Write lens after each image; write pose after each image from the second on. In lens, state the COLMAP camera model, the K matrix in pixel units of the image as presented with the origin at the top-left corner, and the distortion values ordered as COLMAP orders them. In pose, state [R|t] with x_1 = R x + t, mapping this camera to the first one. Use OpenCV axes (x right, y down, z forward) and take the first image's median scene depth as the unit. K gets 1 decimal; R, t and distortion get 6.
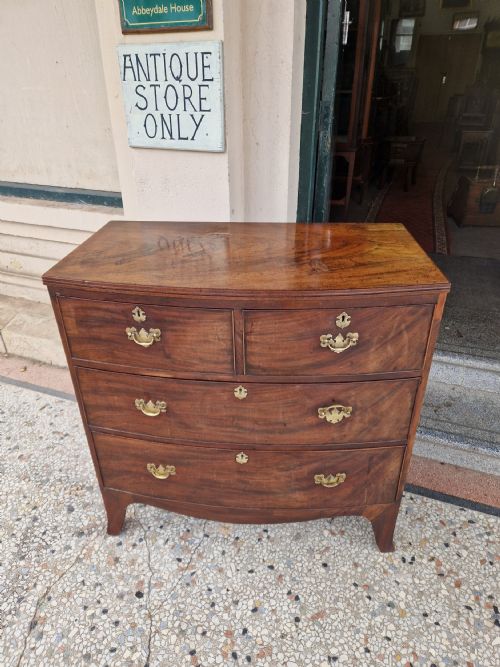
lens RADIAL K [[448.0, 0, 246.8], [0, 448.0, 340.4], [0, 0, 1]] dist [0.062836, -0.052750]
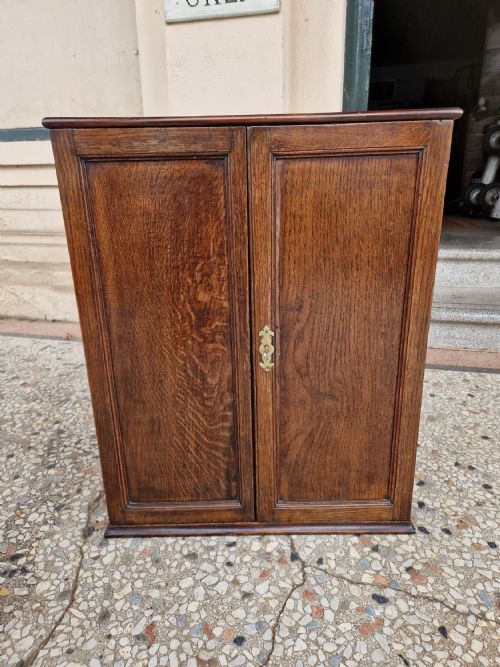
lens RADIAL K [[449.7, 0, 250.0], [0, 449.7, 333.5], [0, 0, 1]] dist [0.062814, -0.055574]
pose [[0.991692, -0.044661, 0.120635, -0.274983], [0.068612, 0.976904, -0.202365, 0.438690], [-0.108811, 0.208961, 0.971852, 0.282624]]
